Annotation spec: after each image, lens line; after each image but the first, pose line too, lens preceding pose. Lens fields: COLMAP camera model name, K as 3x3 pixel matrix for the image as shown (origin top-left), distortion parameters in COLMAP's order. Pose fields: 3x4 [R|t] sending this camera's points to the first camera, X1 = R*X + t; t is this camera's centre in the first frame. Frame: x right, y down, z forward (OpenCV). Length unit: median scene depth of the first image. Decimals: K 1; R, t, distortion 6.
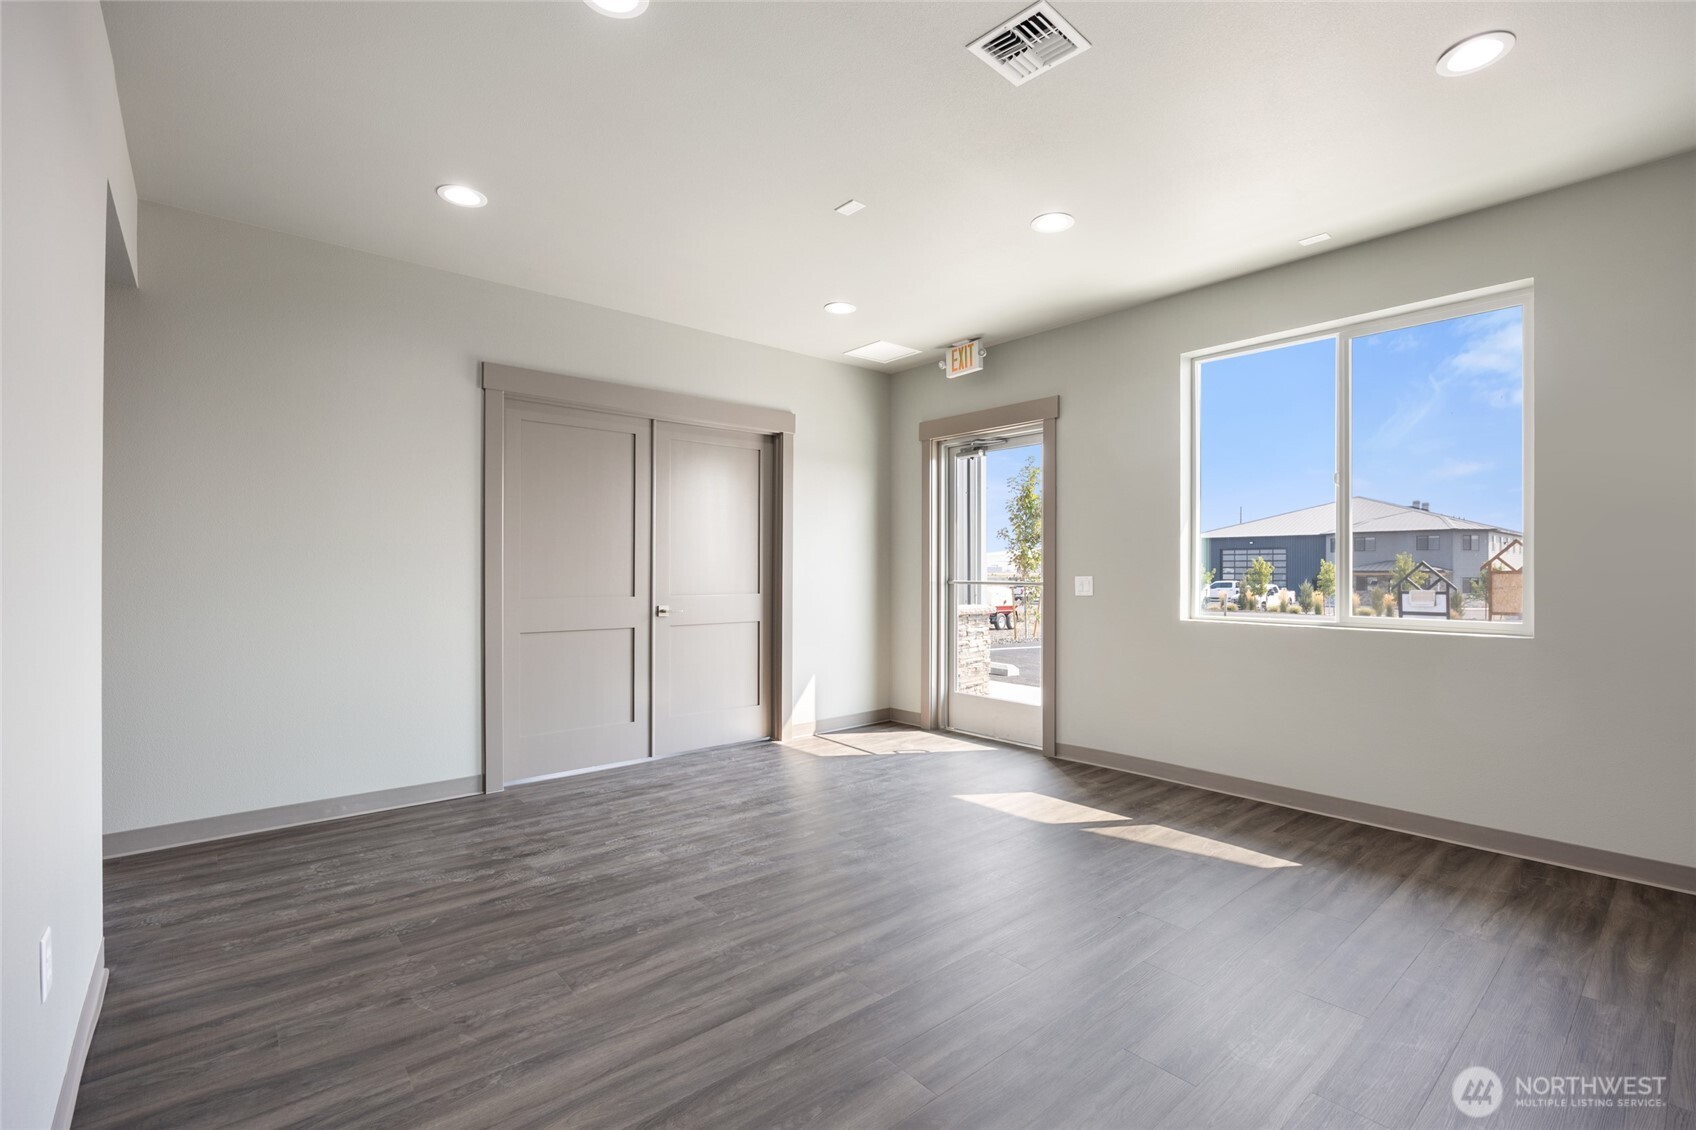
lens RADIAL K [[751.2, 0, 858.5], [0, 751.2, 566.4], [0, 0, 1]] dist [-0.014818, 0.001750]
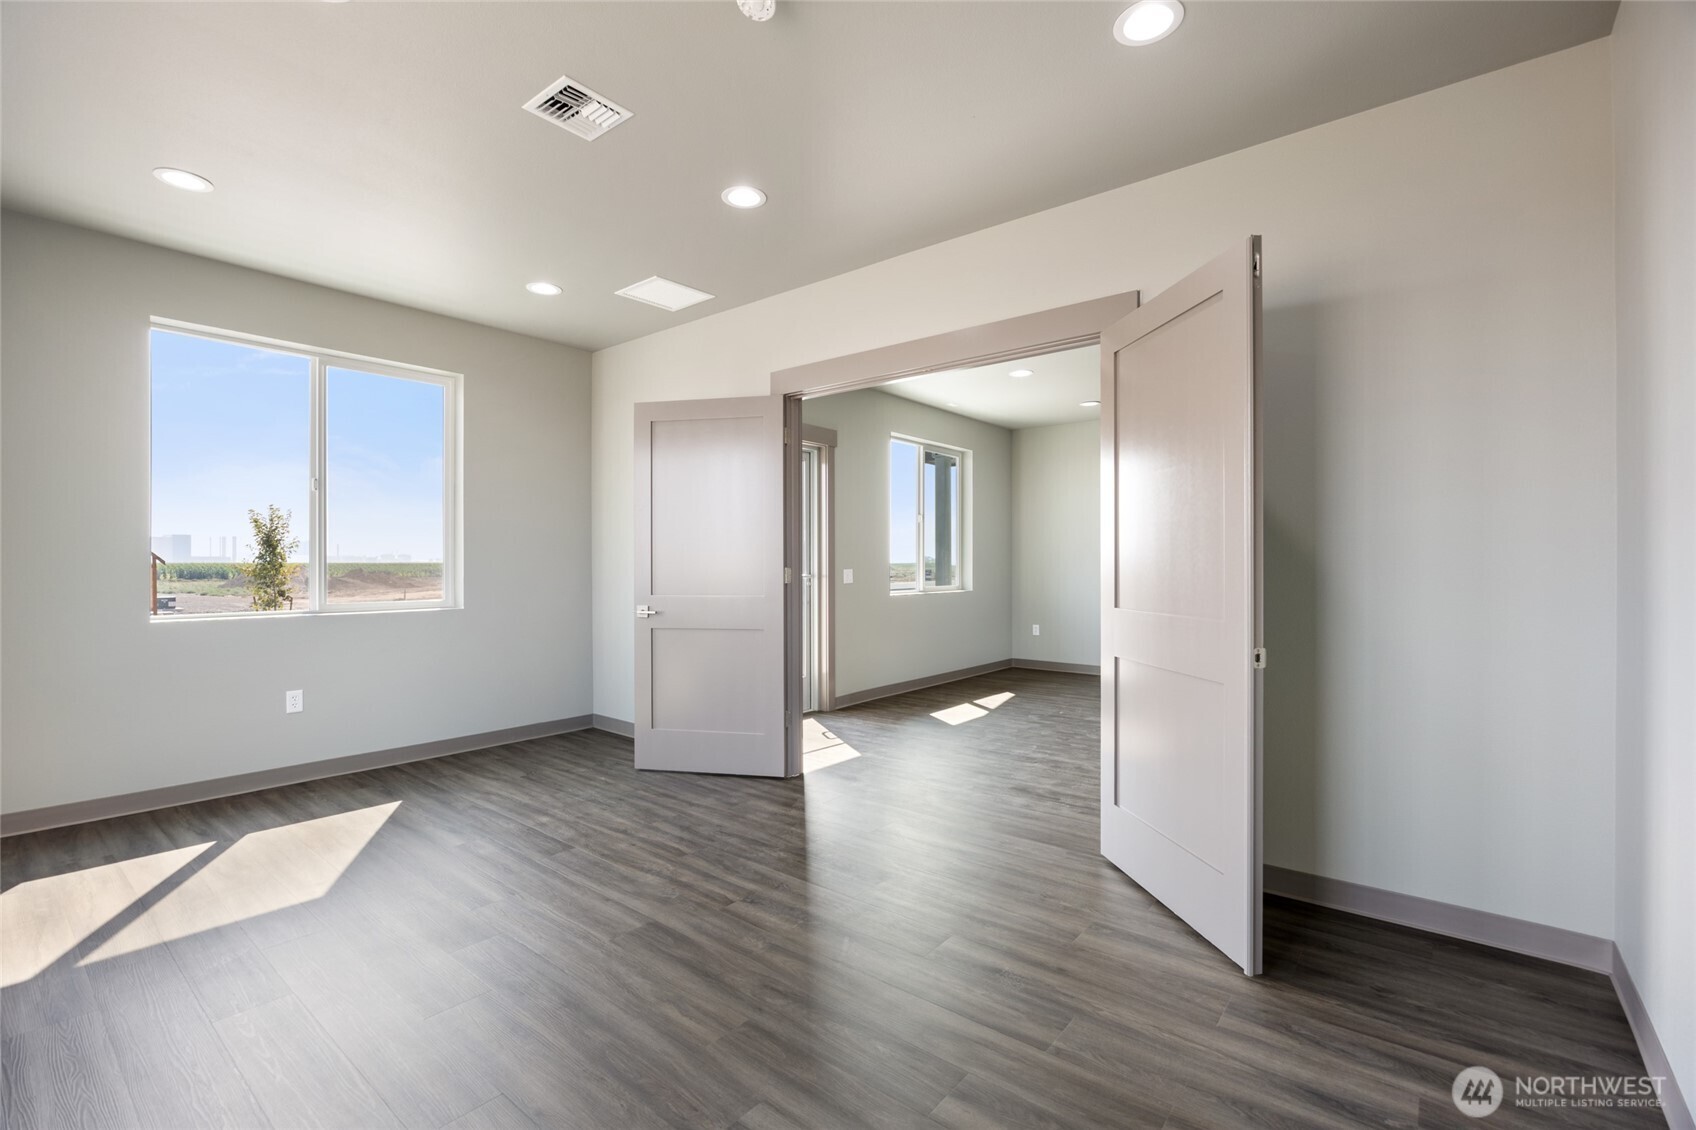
lens RADIAL K [[751.2, 0, 849.4], [0, 751.2, 560.8], [0, 0, 1]] dist [-0.014818, 0.001750]
pose [[-0.169122, -0.001336, 0.985594, -1.283266], [-0.006880, 0.999976, 0.000175, -0.001897], [-0.985571, -0.006751, -0.169127, 1.508852]]
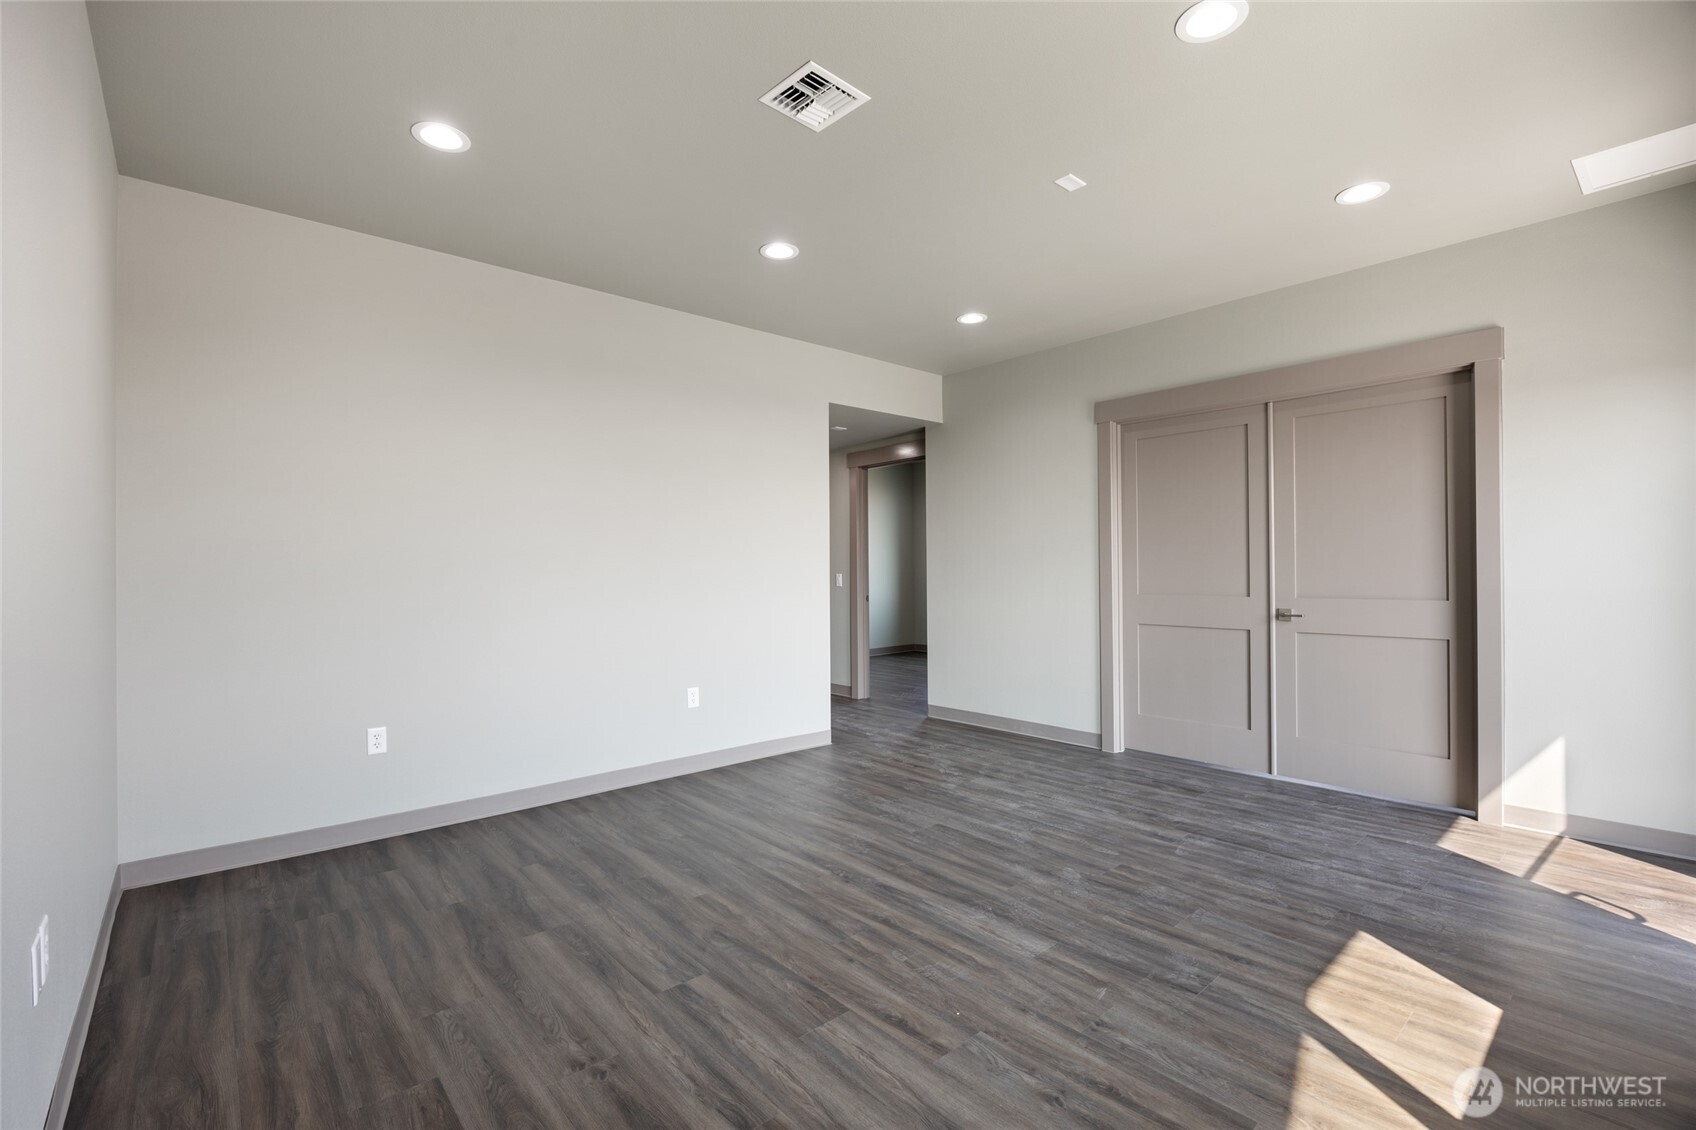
lens RADIAL K [[751.2, 0, 855.5], [0, 751.2, 566.3], [0, 0, 1]] dist [-0.014818, 0.001750]
pose [[0.013588, -0.007224, -0.999882, 0.769845], [0.011454, 0.999909, -0.007069, 0.003504], [0.999842, -0.011357, 0.013669, 0.603679]]
